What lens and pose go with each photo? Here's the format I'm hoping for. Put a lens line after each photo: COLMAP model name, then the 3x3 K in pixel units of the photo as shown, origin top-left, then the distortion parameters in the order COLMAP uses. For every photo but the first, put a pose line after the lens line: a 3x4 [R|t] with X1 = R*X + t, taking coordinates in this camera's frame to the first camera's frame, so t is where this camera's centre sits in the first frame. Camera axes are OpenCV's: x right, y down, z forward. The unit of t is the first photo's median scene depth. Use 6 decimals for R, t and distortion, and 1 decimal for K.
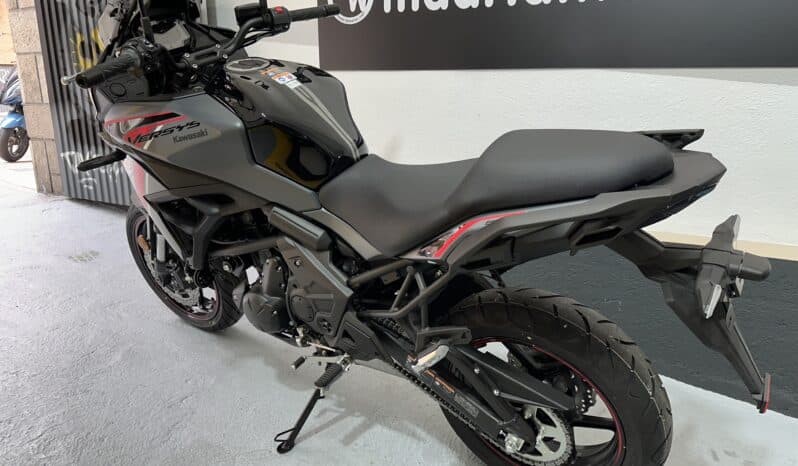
lens RADIAL K [[591.7, 0, 399.0], [0, 591.7, 233.0], [0, 0, 1]] dist [0.005357, 0.000503]
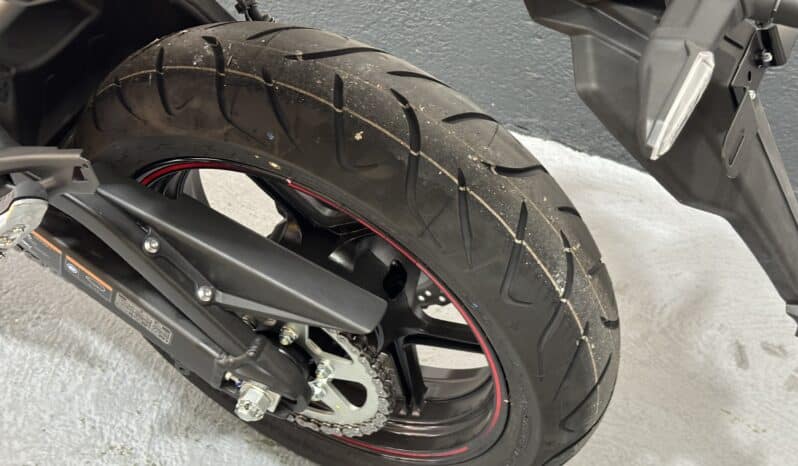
lens RADIAL K [[1121.2, 0, 399.0], [0, 1121.2, 233.0], [0, 0, 1]] dist [0.178347, 0.002534]
pose [[0.993126, -0.044512, 0.108261, 0.212207], [0.005595, 0.941872, 0.335926, -0.027287], [-0.116921, -0.333010, 0.935646, 0.273428]]
